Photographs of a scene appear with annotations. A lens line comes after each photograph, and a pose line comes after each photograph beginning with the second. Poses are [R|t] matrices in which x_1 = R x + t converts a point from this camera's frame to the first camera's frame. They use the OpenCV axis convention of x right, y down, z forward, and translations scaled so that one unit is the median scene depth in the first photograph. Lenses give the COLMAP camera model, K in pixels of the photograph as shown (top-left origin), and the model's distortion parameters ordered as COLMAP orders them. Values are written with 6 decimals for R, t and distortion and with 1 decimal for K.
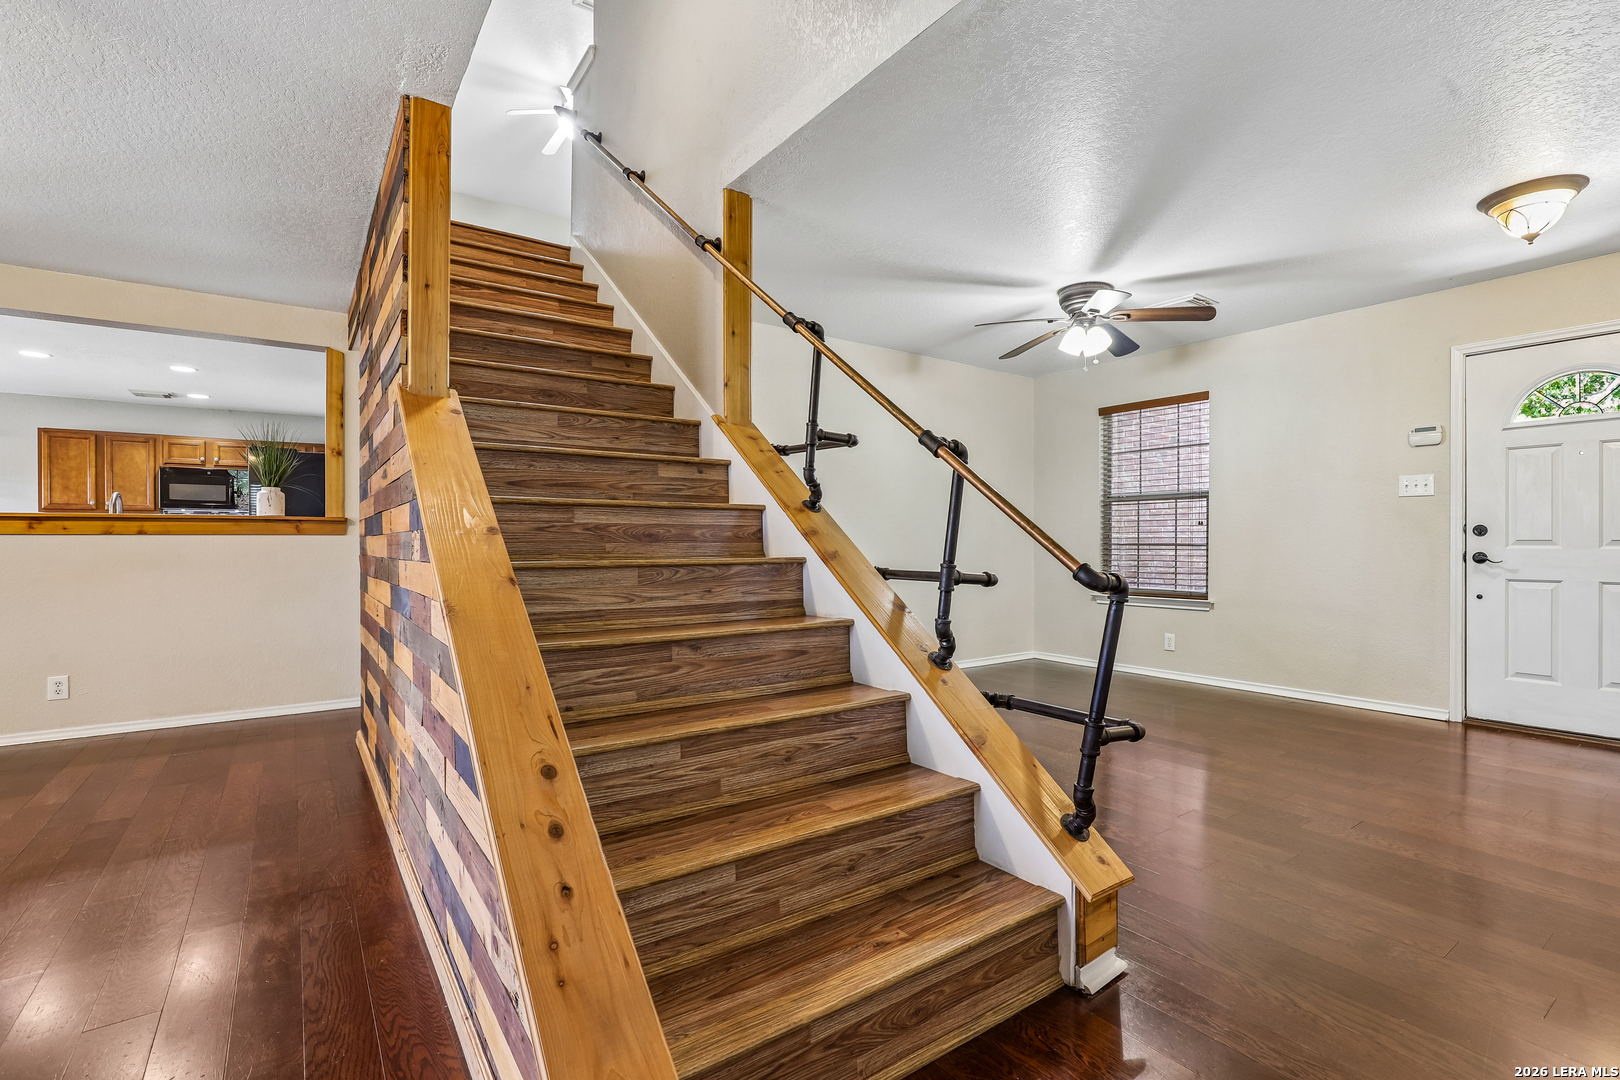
lens RADIAL K [[744.5, 0, 819.0], [0, 744.5, 545.9], [0, 0, 1]] dist [-0.025950, 0.008090]
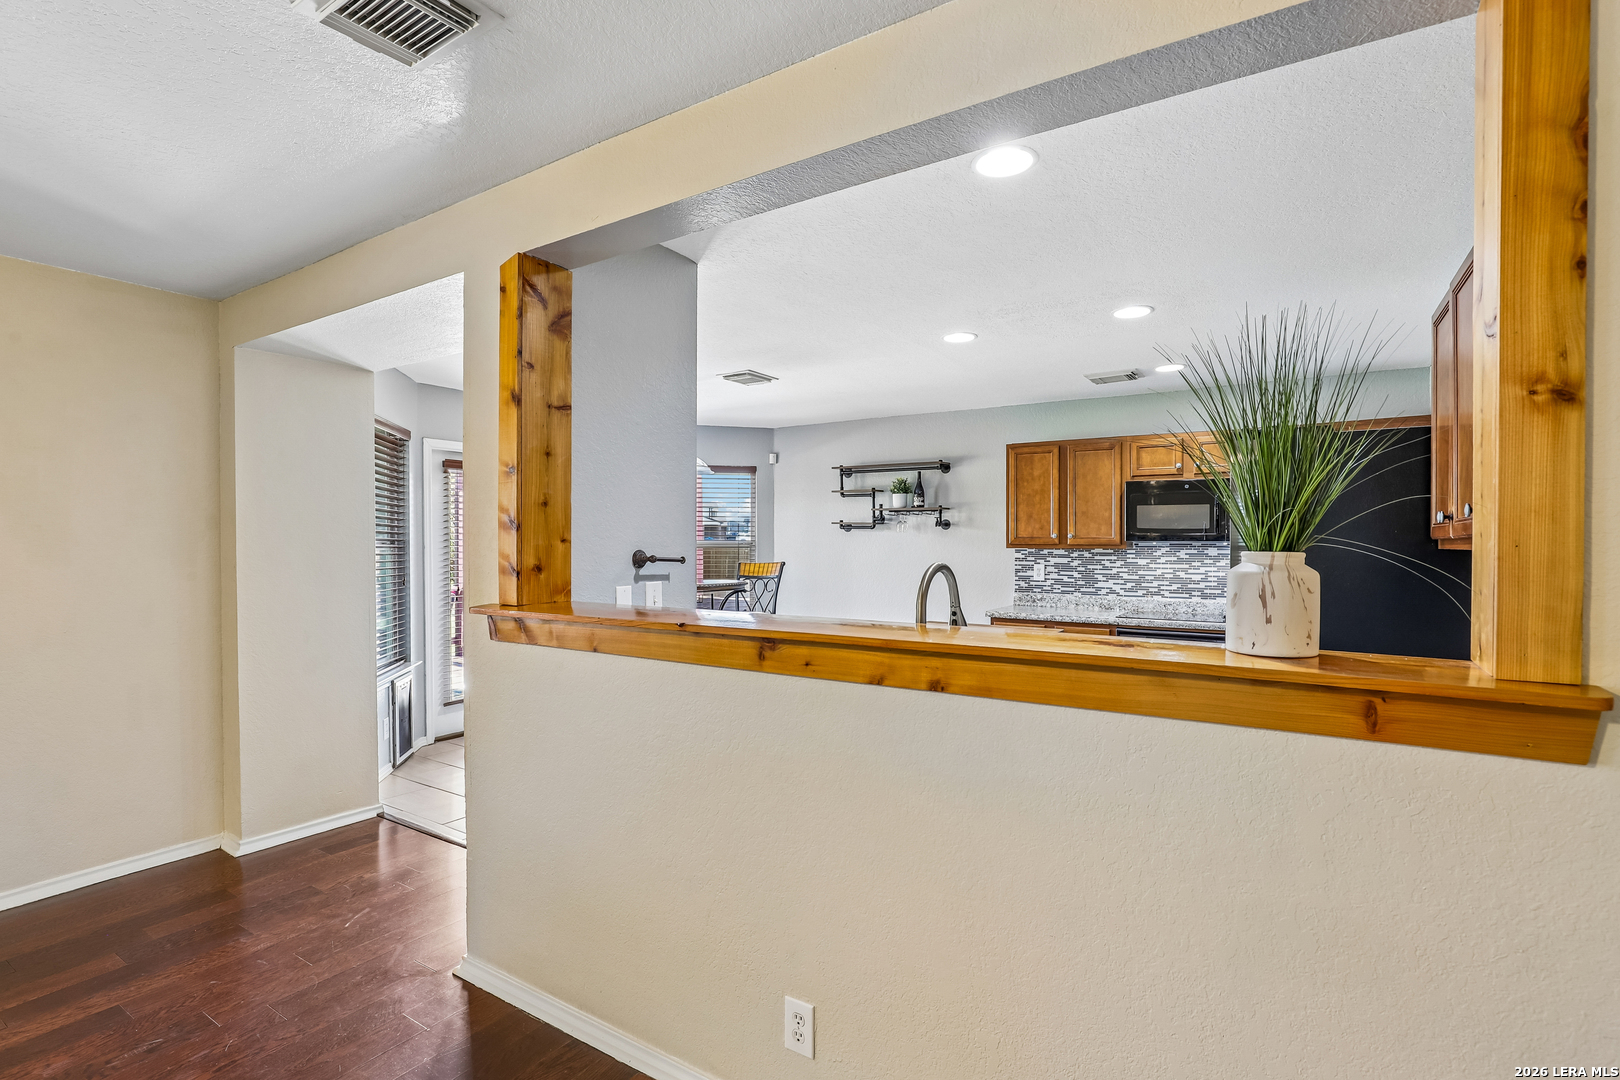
lens RADIAL K [[749.4, 0, 818.2], [0, 749.4, 541.8], [0, 0, 1]] dist [-0.023510, 0.004798]
pose [[0.367222, 0.007869, -0.930100, -0.359761], [-0.006232, 0.999963, 0.005999, -0.055525], [0.930112, 0.003593, 0.367257, 0.484600]]
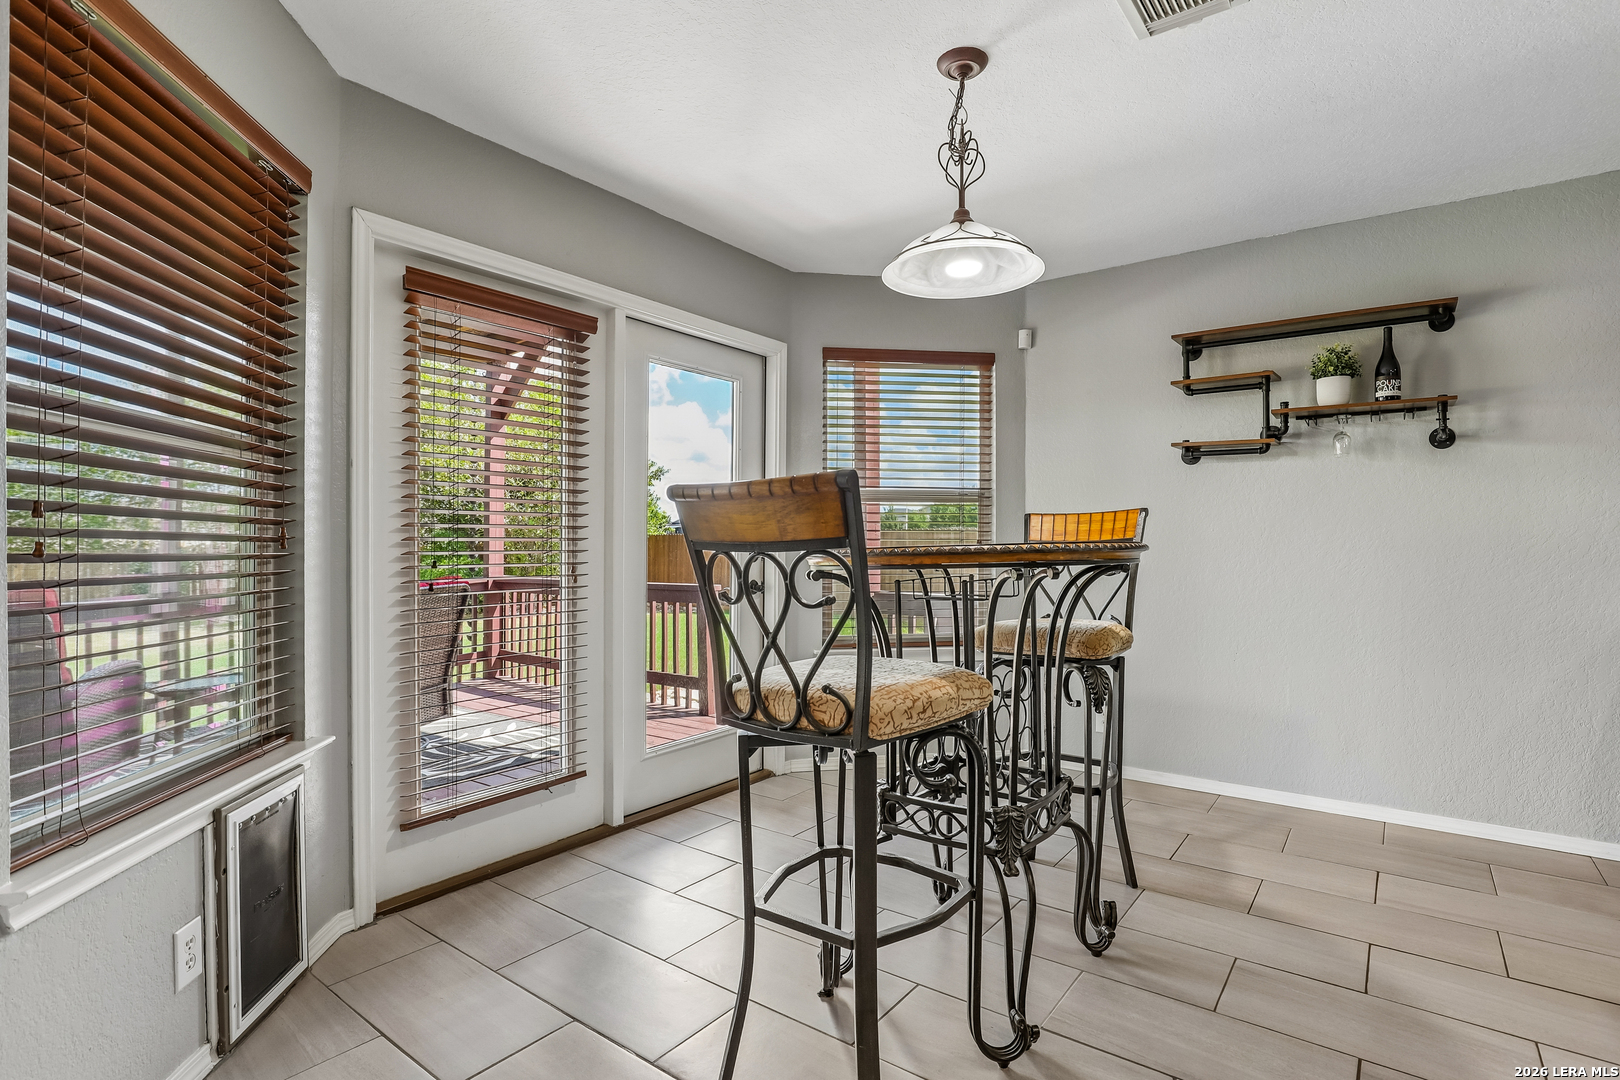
lens RADIAL K [[789.2, 0, 838.2], [0, 789.2, 537.4], [0, 0, 1]] dist [0.000555, 0.000147]
pose [[0.311707, 0.004544, -0.950167, -0.813708], [-0.006602, 0.999975, 0.002617, -0.013426], [0.950155, 0.005457, 0.311729, 0.484009]]
